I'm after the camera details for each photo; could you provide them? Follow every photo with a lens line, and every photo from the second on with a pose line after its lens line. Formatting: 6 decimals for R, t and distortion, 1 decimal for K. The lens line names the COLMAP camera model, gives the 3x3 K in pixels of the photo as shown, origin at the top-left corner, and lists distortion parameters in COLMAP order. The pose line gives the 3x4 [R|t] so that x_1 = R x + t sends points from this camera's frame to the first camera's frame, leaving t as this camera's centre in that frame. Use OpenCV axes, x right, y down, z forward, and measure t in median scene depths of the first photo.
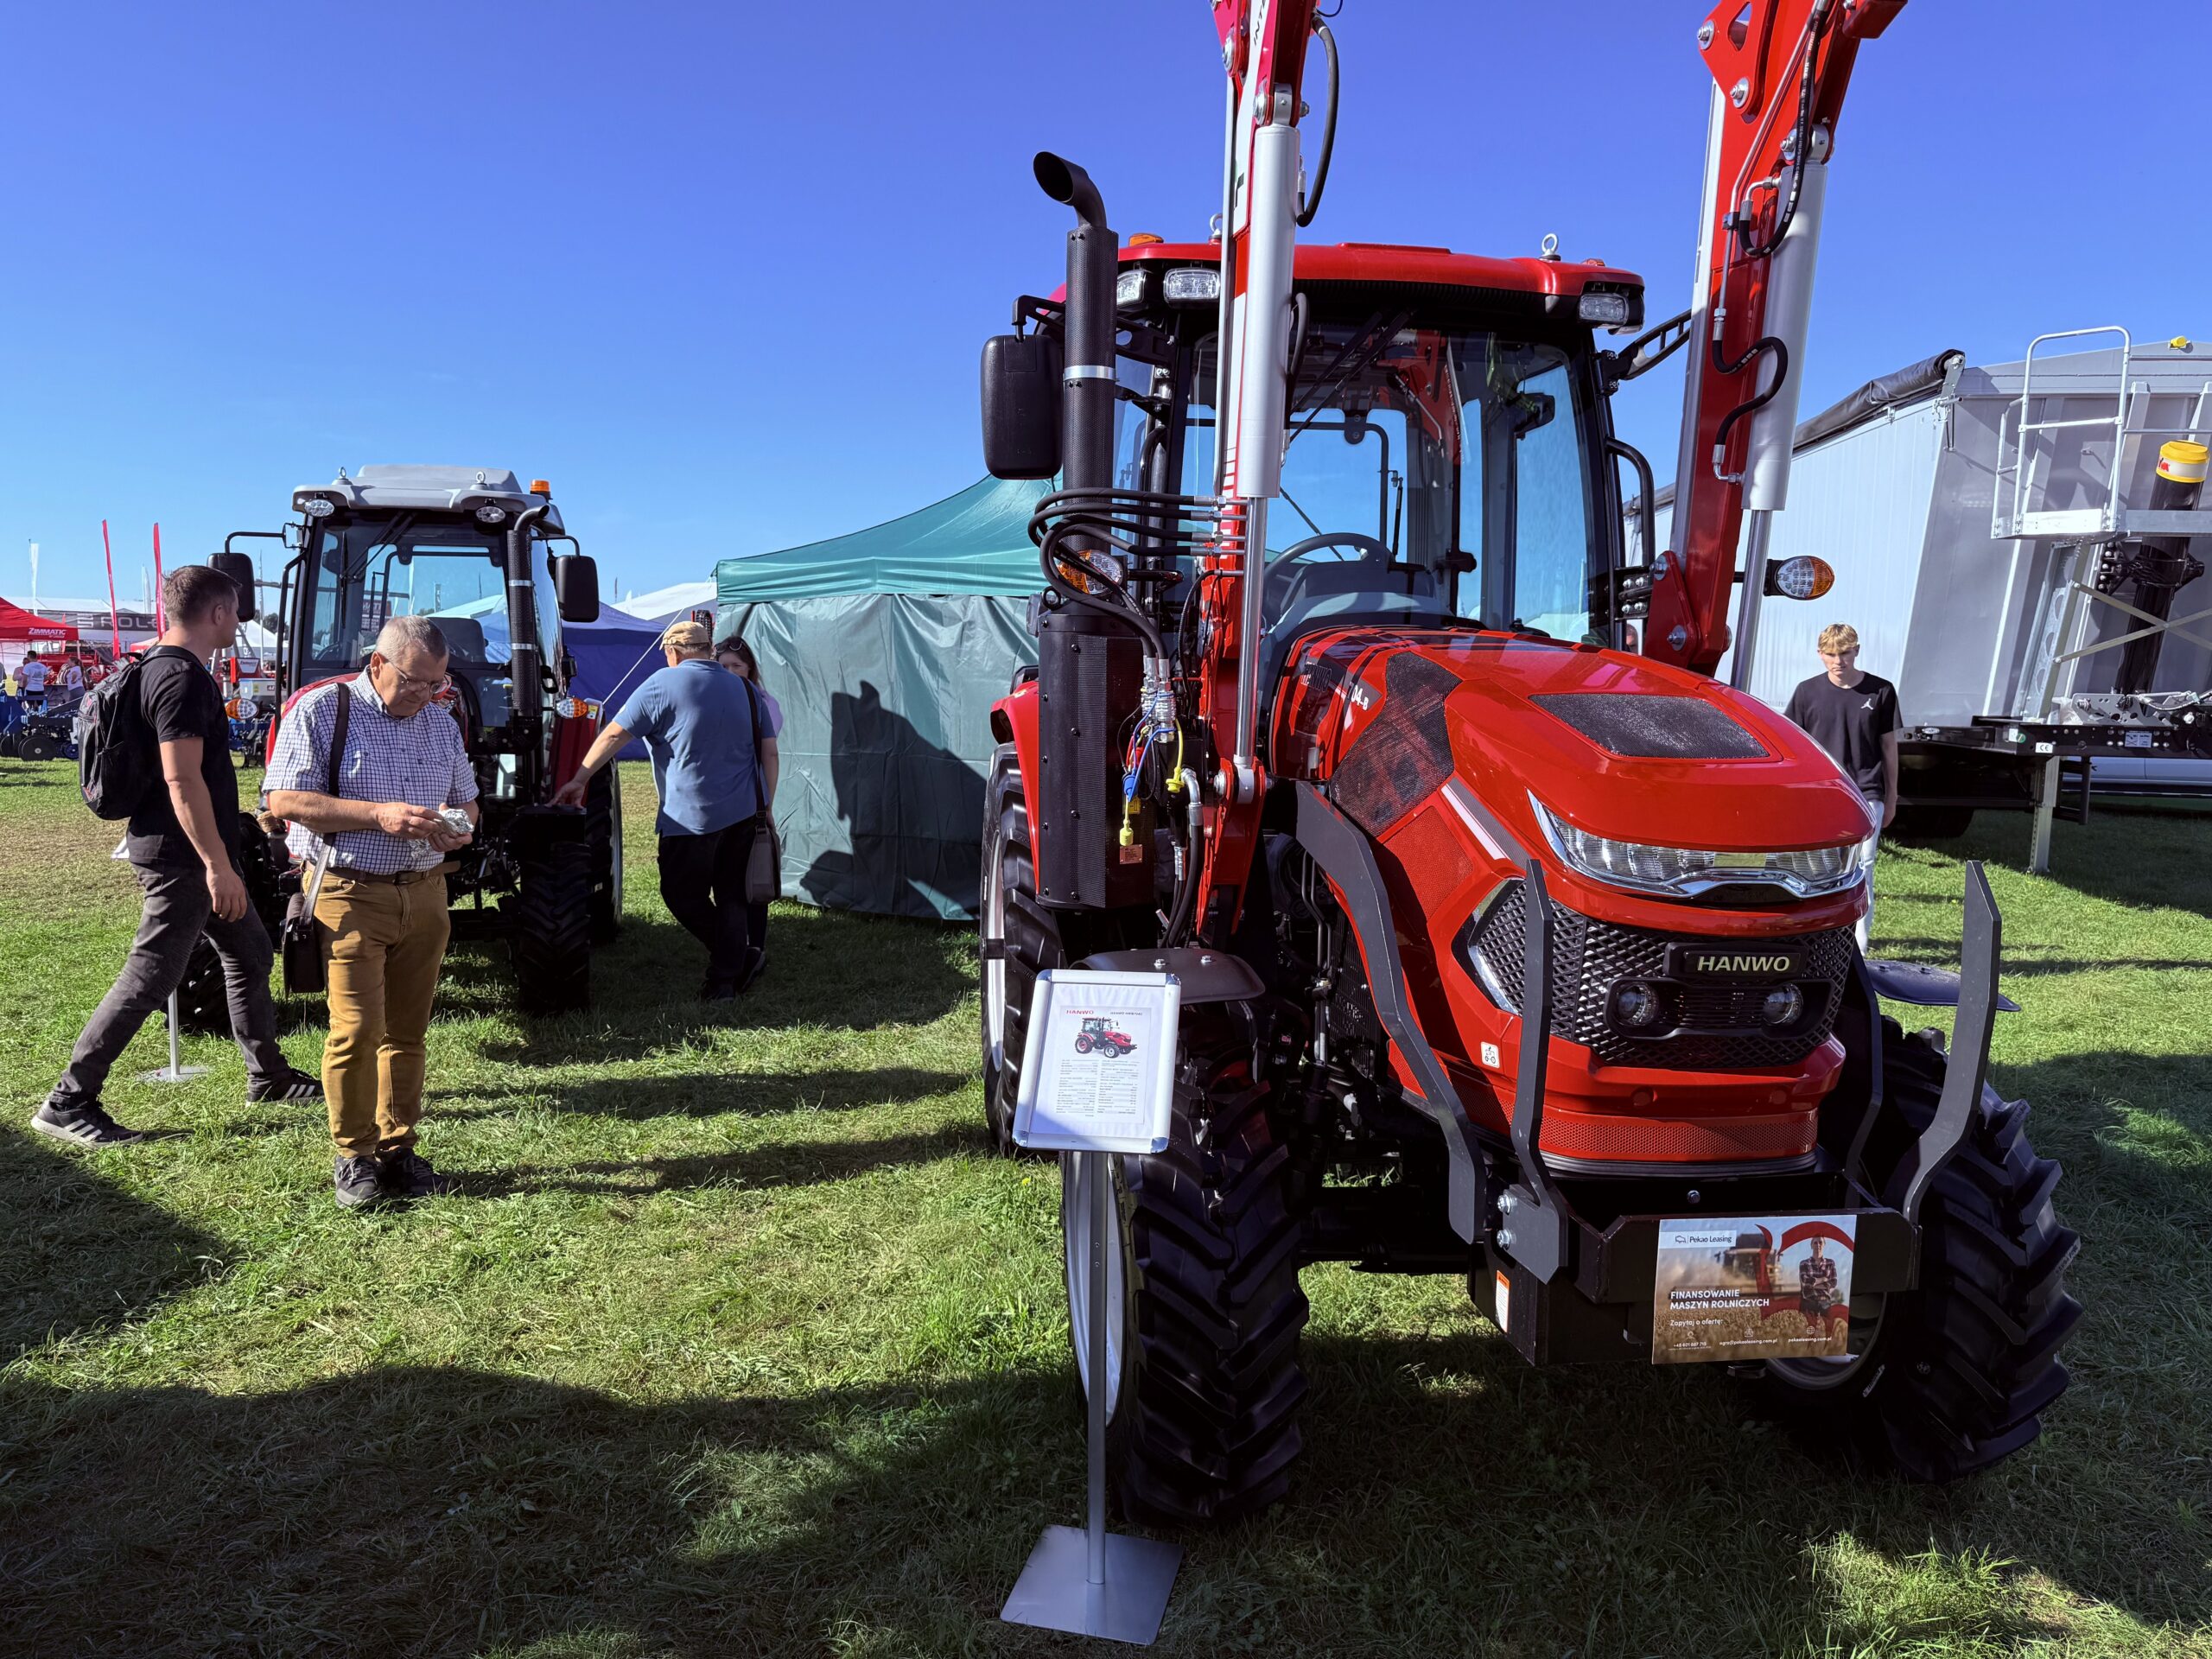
lens RADIAL K [[1547.4, 0, 1106.0], [0, 1547.4, 829.5], [0, 0, 1]] dist [0.050672, -0.083598]
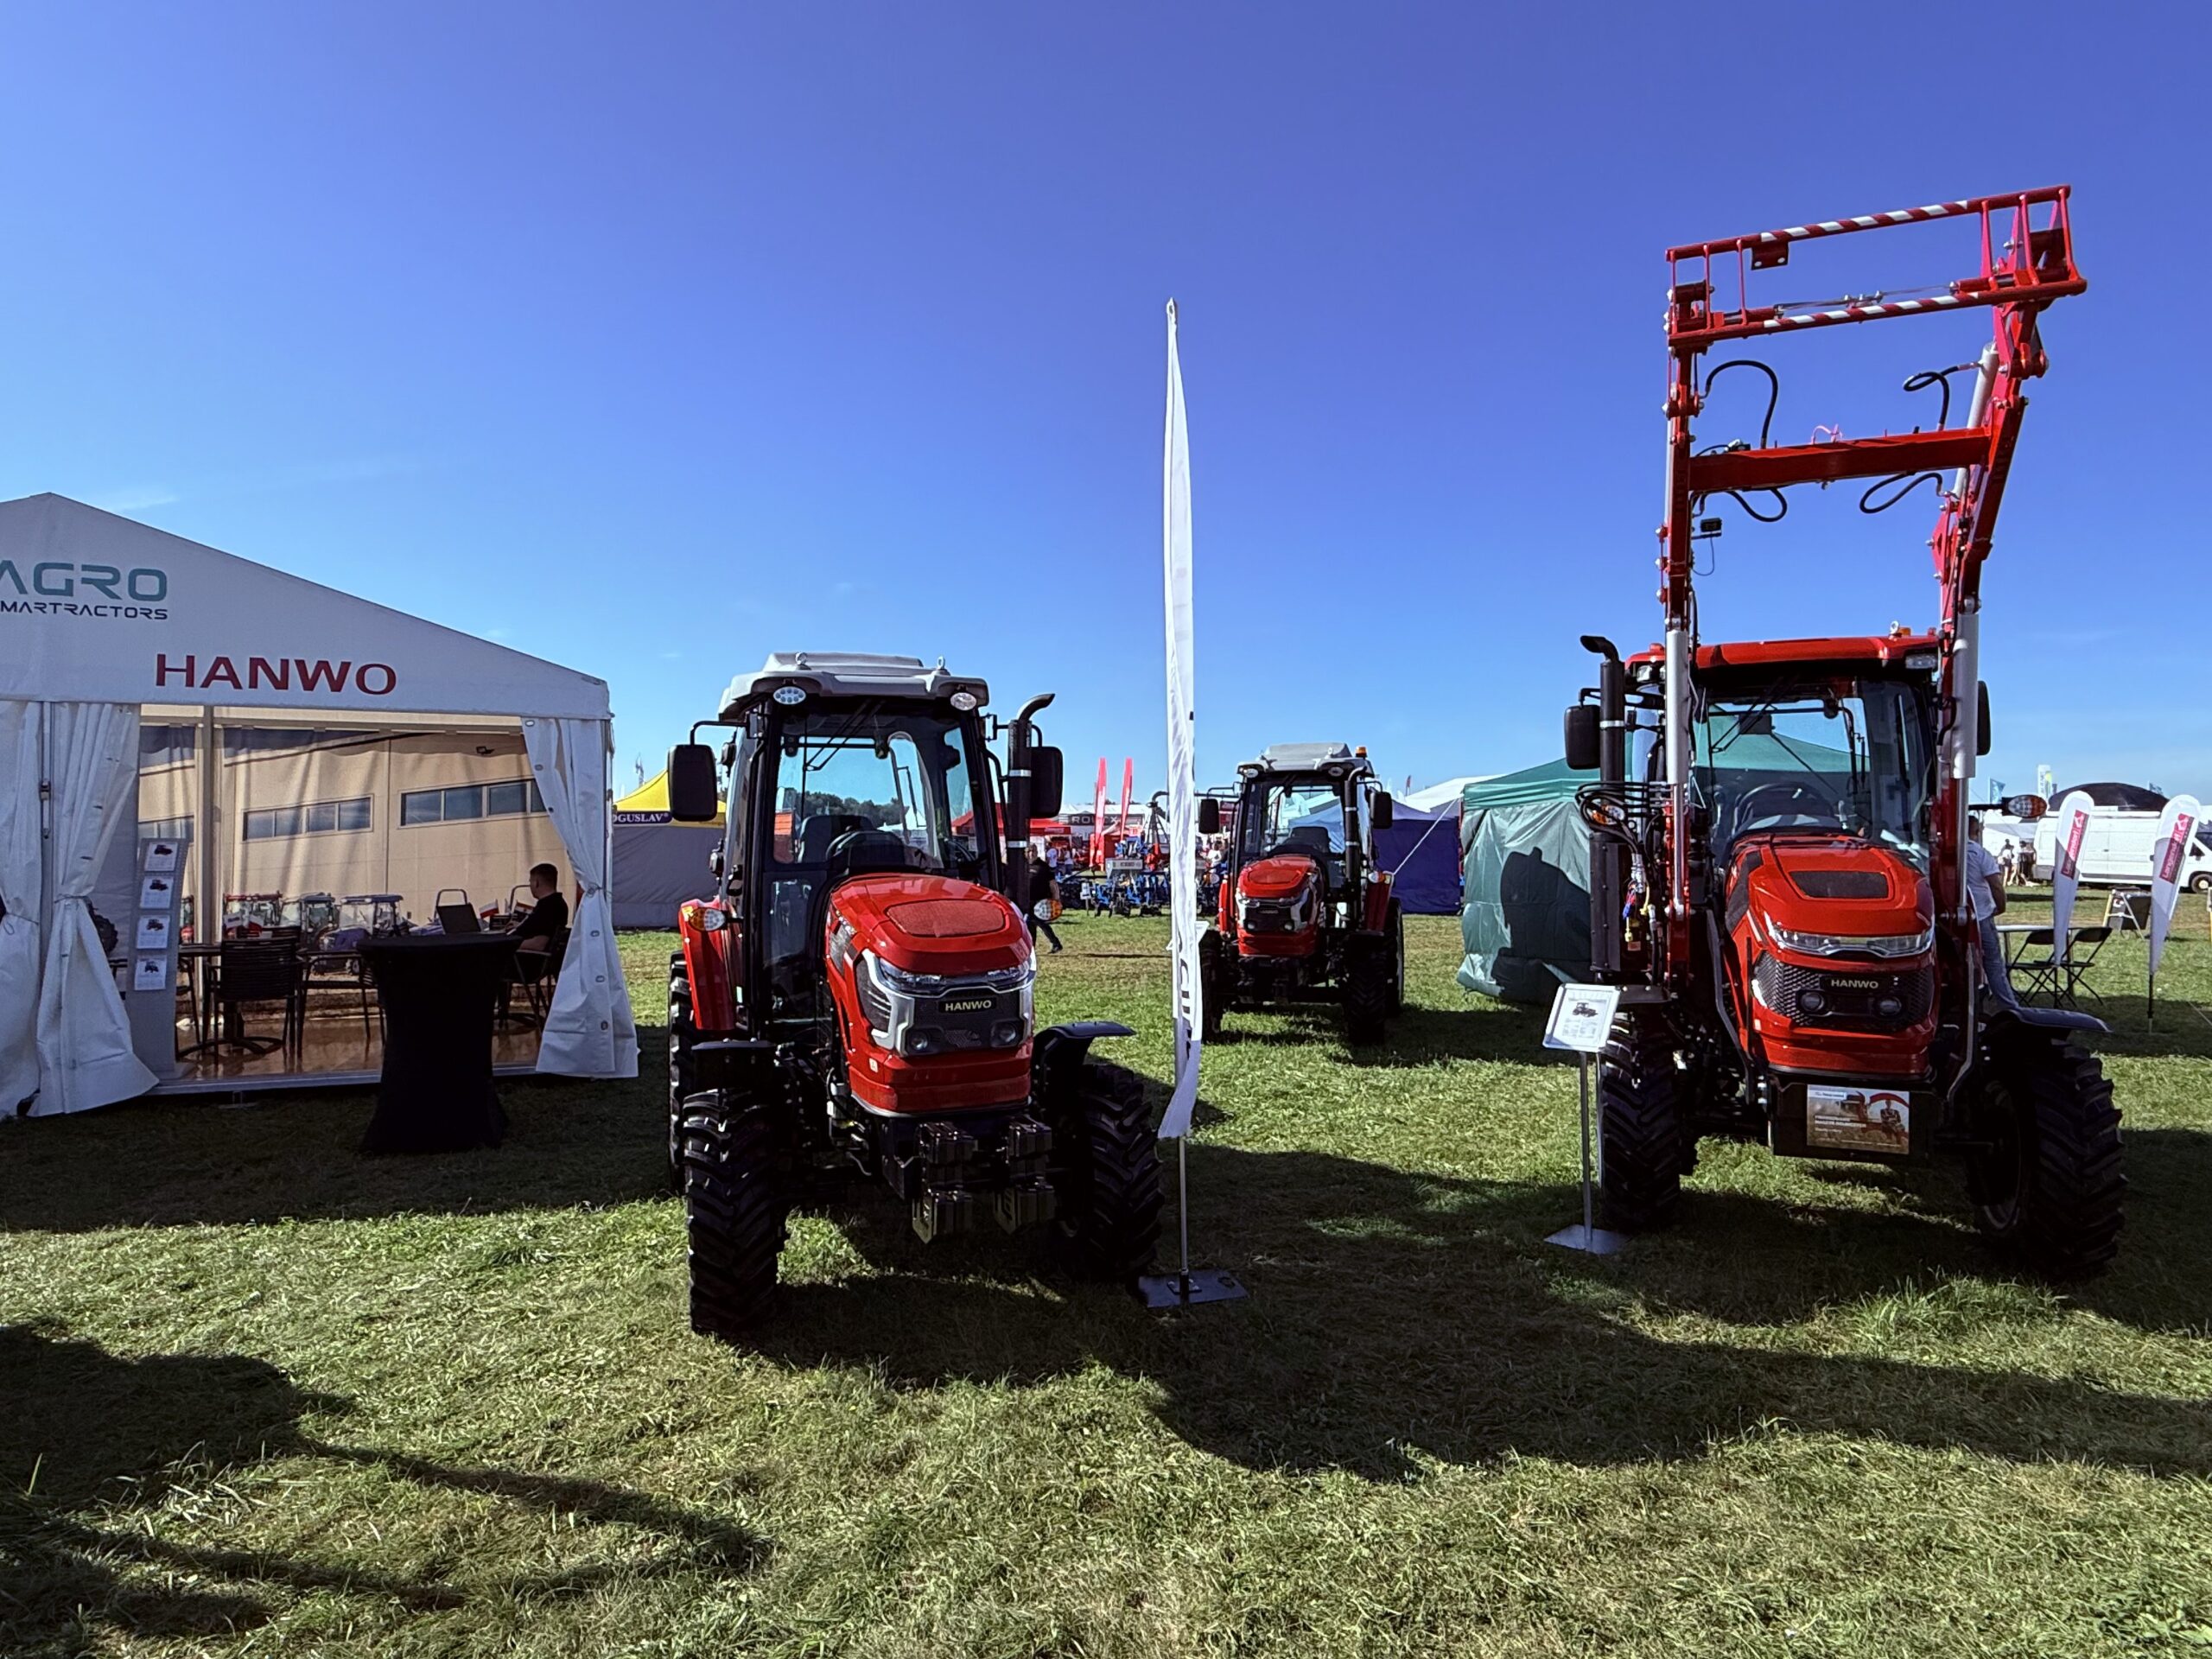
lens RADIAL K [[1277.7, 0, 1106.0], [0, 1277.7, 829.5], [0, 0, 1]] dist [-0.002797, -0.001388]
pose [[0.860344, -0.022368, -0.509224, 0.244971], [-0.035603, 0.993959, -0.103812, 0.055142], [0.508470, 0.107444, 0.854350, -0.746349]]
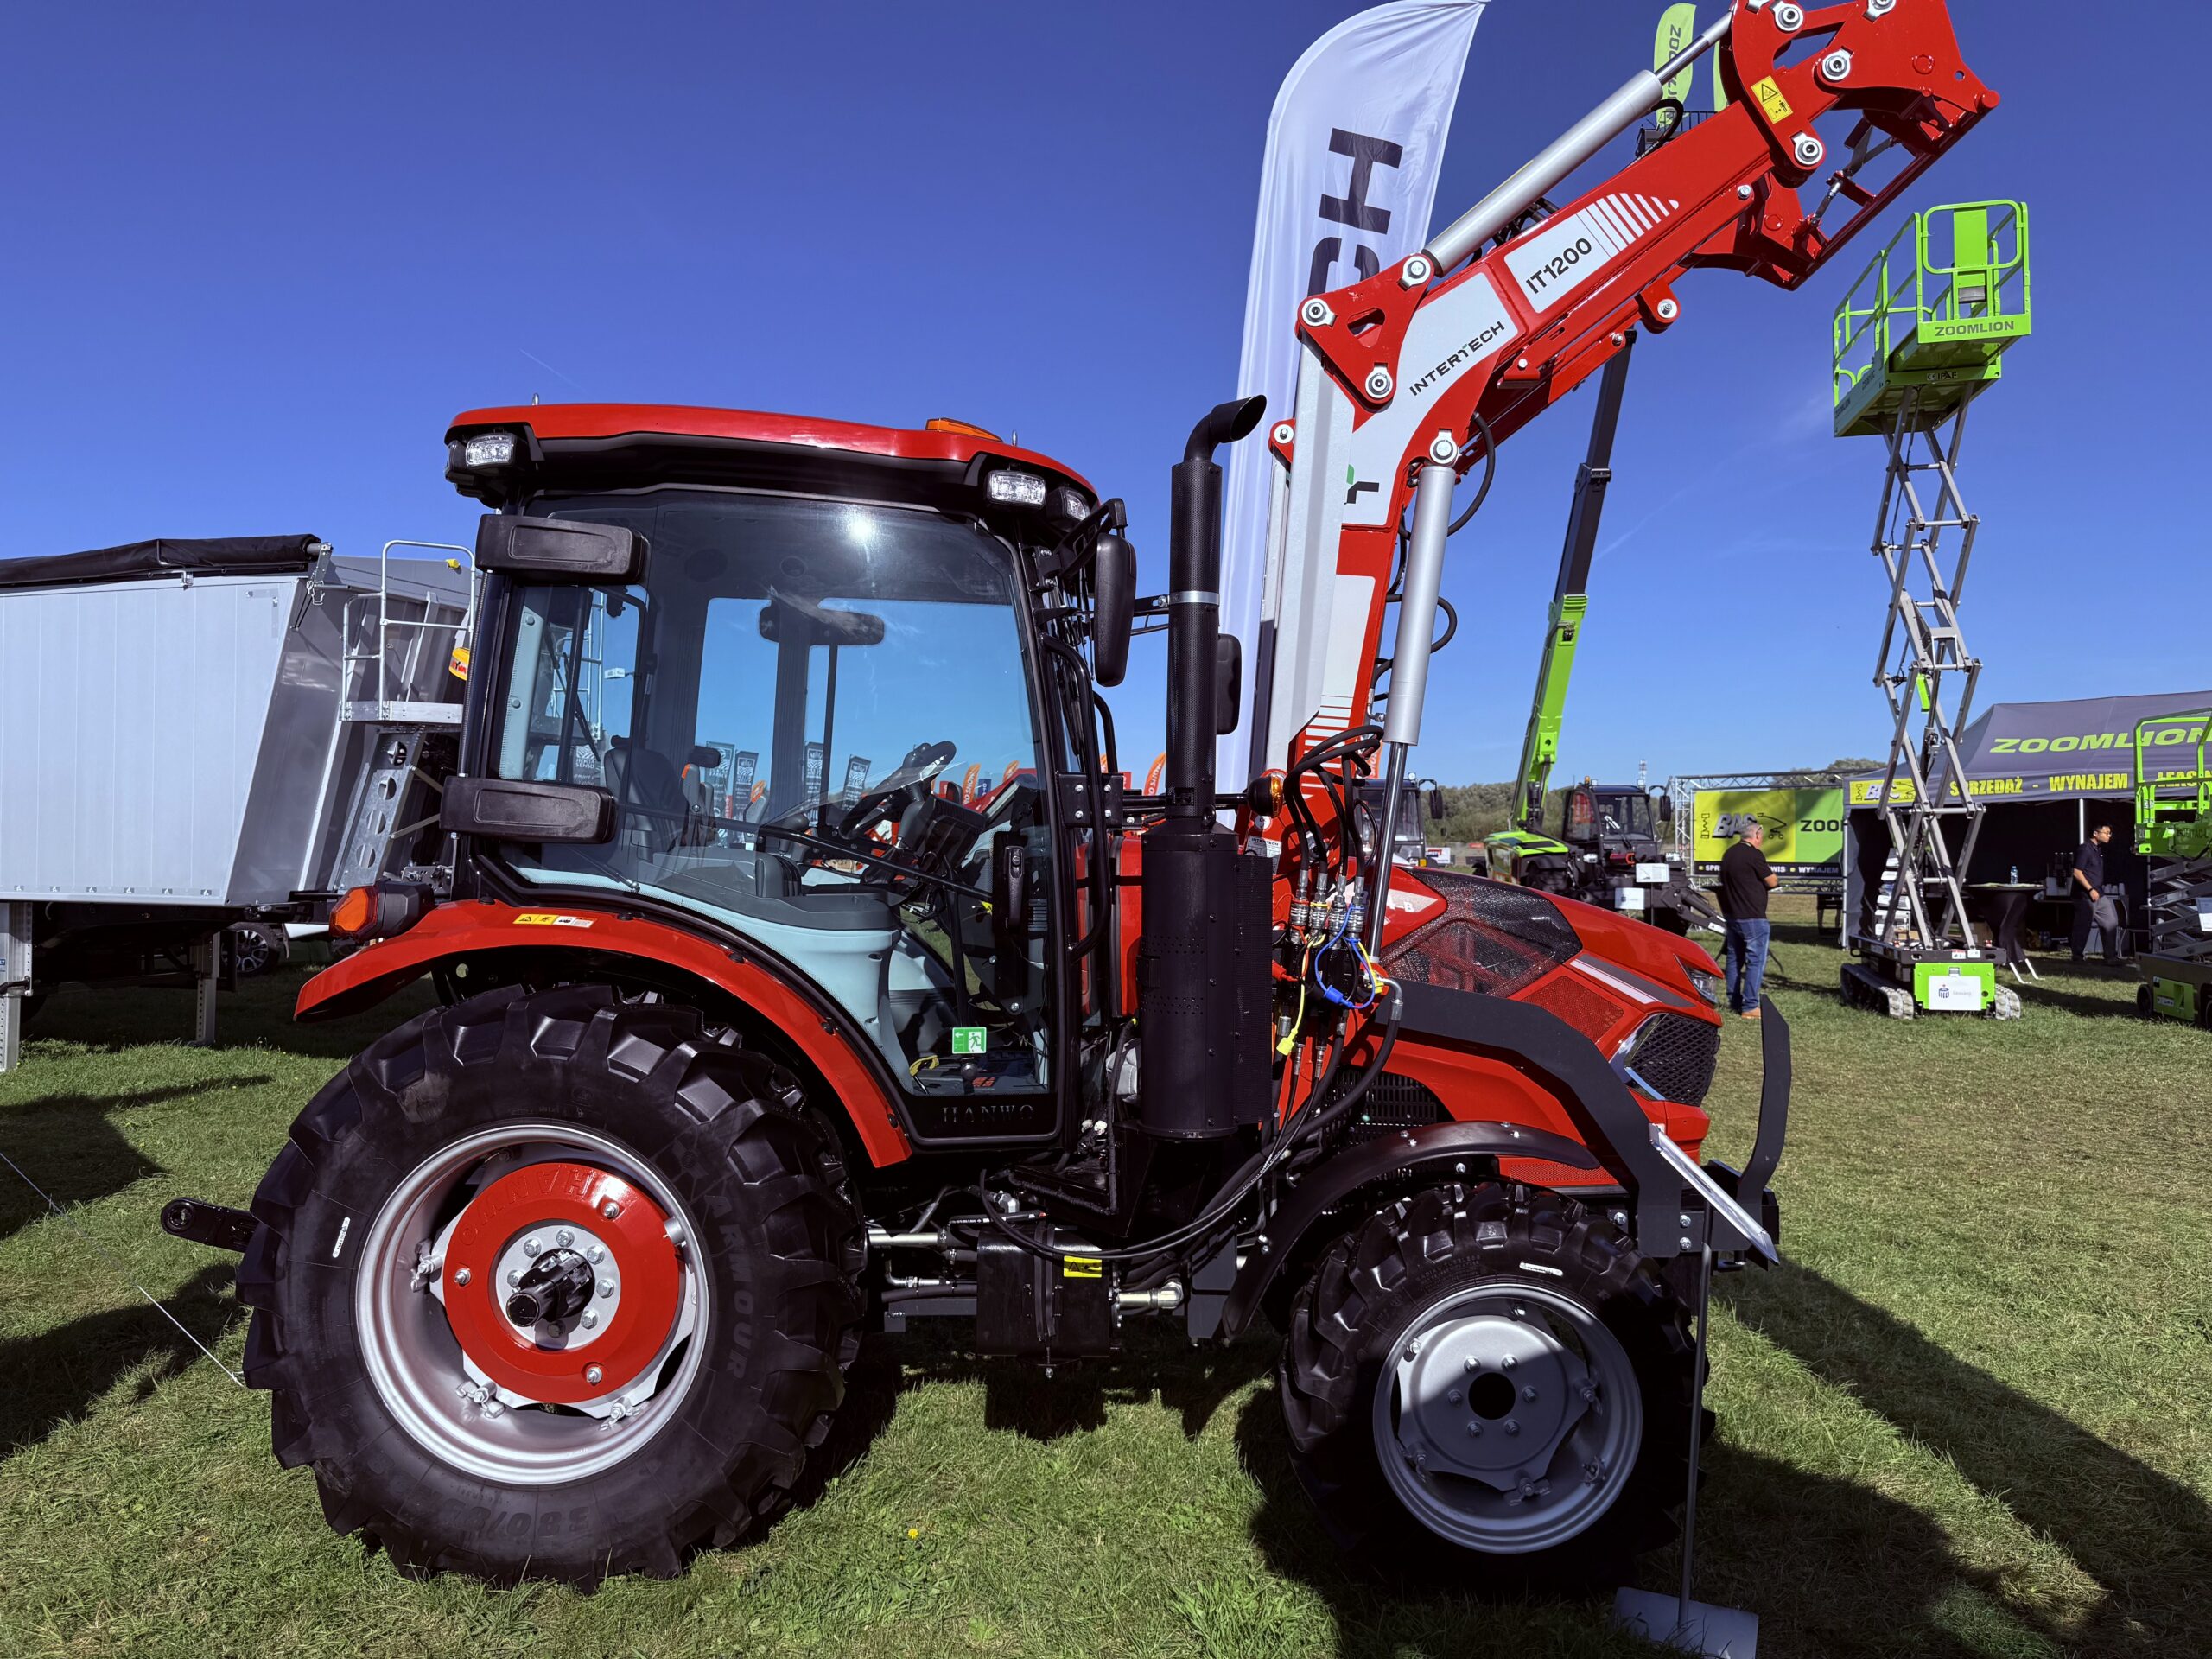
lens RADIAL K [[1547.4, 0, 1106.0], [0, 1547.4, 829.5], [0, 0, 1]] dist [0.050672, -0.083598]
pose [[0.175434, -0.011912, 0.984419, -0.871441], [0.107364, 0.994194, -0.007103, -0.128005], [-0.978619, 0.106937, 0.175695, 0.794068]]
